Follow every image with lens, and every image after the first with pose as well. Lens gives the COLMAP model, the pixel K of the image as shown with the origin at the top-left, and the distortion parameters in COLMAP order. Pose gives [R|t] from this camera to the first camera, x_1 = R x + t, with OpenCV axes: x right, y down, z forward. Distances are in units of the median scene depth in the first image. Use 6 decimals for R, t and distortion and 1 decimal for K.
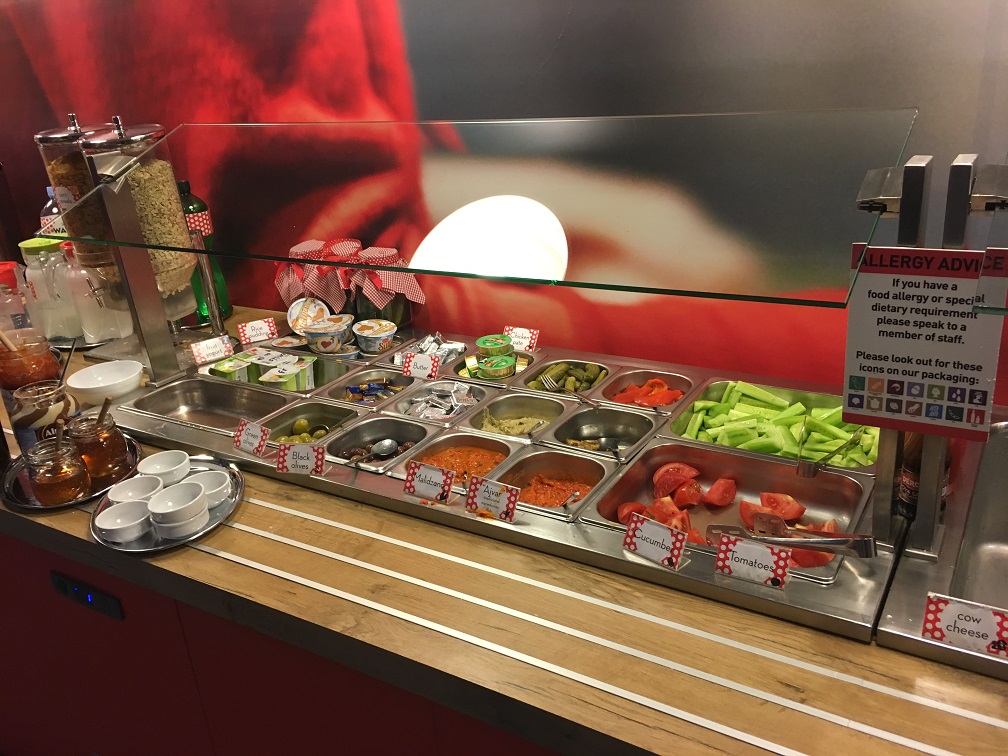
lens RADIAL K [[853.7, 0, 504.0], [0, 853.7, 378.0], [0, 0, 1]] dist [0.054960, -0.001886]
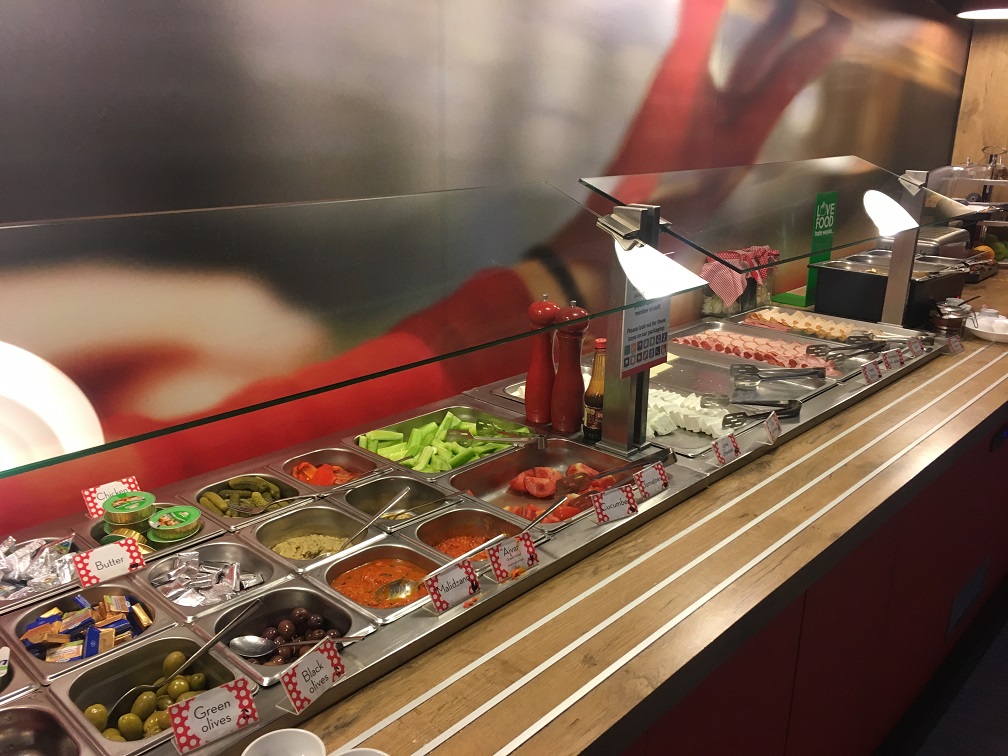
lens RADIAL K [[853.7, 0, 504.0], [0, 853.7, 378.0], [0, 0, 1]] dist [0.054960, -0.001886]
pose [[0.199251, -0.215915, 0.955866, -0.927800], [0.342108, 0.929380, 0.138619, -0.196288], [-0.918292, 0.299390, 0.259046, 0.677251]]
